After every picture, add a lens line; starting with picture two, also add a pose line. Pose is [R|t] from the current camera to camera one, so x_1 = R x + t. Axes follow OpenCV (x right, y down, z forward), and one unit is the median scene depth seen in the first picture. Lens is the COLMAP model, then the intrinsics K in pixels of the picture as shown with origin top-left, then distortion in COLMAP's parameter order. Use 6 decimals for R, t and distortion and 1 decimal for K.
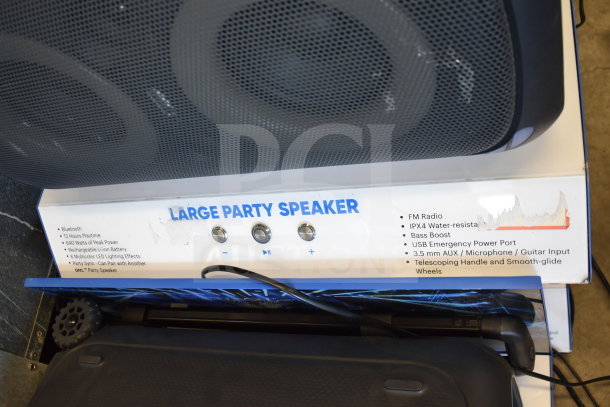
lens RADIAL K [[579.8, 0, 304.8], [0, 579.8, 203.4], [0, 0, 1]] dist [-0.075680, 0.000000]
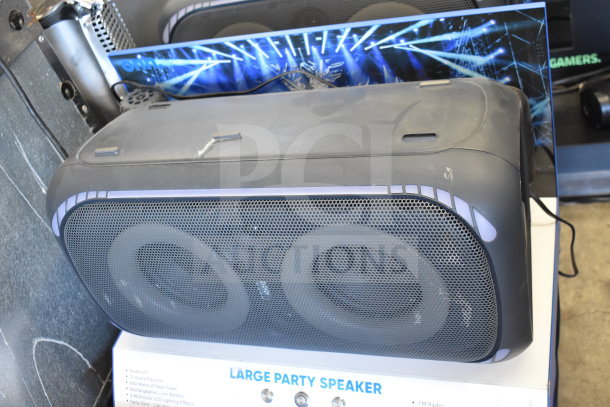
lens RADIAL K [[692.6, 0, 305.3], [0, 692.6, 203.2], [0, 0, 1]] dist [-0.070804, 0.000000]
pose [[0.985282, 0.169902, -0.018785, -0.114140], [-0.168050, 0.942662, -0.288352, 0.080938], [-0.031283, 0.287265, 0.957340, -0.579639]]
